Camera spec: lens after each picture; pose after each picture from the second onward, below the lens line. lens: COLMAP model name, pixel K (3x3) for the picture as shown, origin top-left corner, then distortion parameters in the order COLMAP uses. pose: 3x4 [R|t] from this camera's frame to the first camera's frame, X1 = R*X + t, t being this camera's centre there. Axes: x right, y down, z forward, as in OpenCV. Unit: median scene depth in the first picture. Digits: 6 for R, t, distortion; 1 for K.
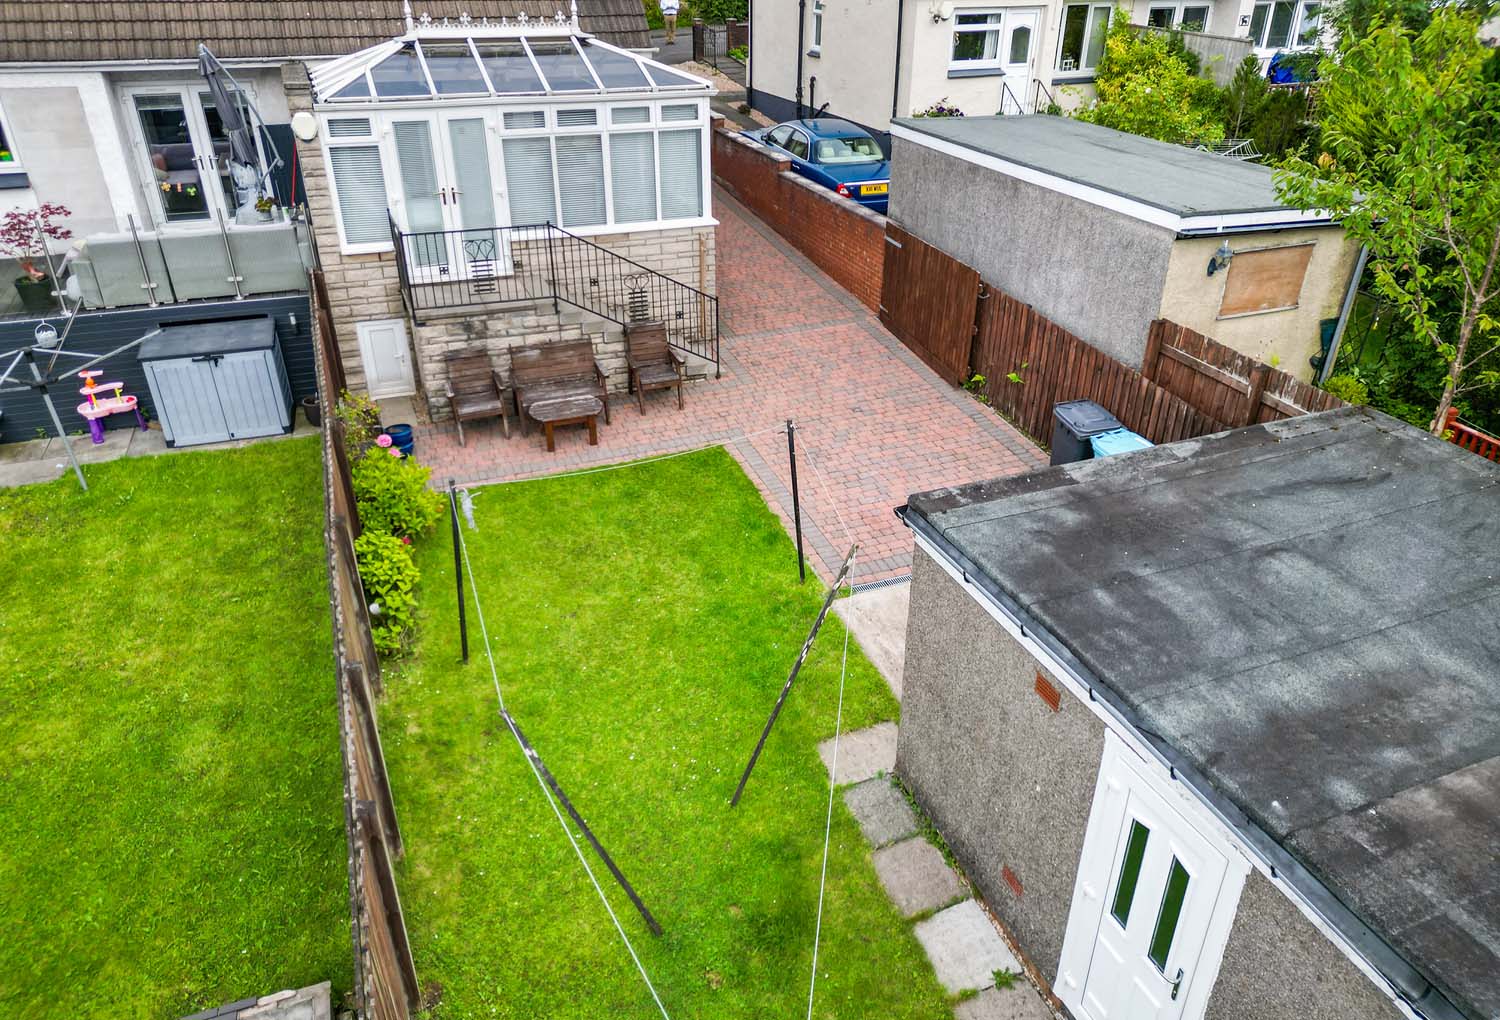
lens RADIAL K [[1036.3, 0, 744.7], [0, 1036.3, 510.8], [0, 0, 1]] dist [0.052572, -0.031504]
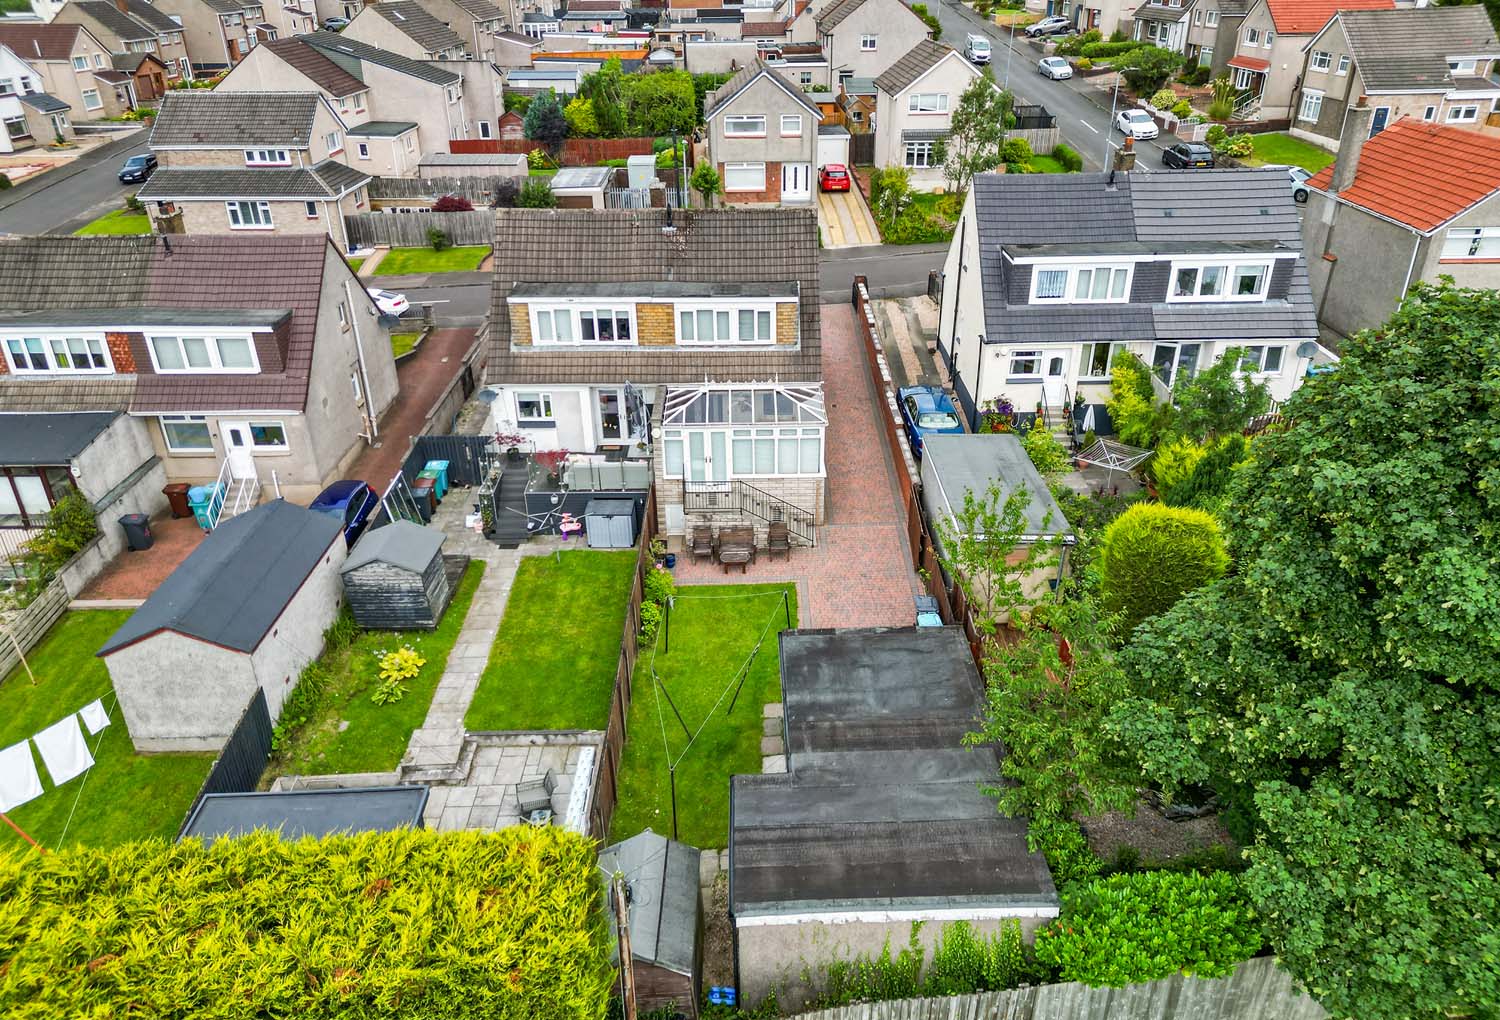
lens RADIAL K [[1036.3, 0, 753.8], [0, 1036.3, 510.4], [0, 0, 1]] dist [0.052572, -0.031504]
pose [[0.934521, 0.151211, -0.322189, 0.613045], [-0.157380, 0.987514, 0.006978, -0.225364], [0.319221, 0.044185, 0.946650, -1.238527]]
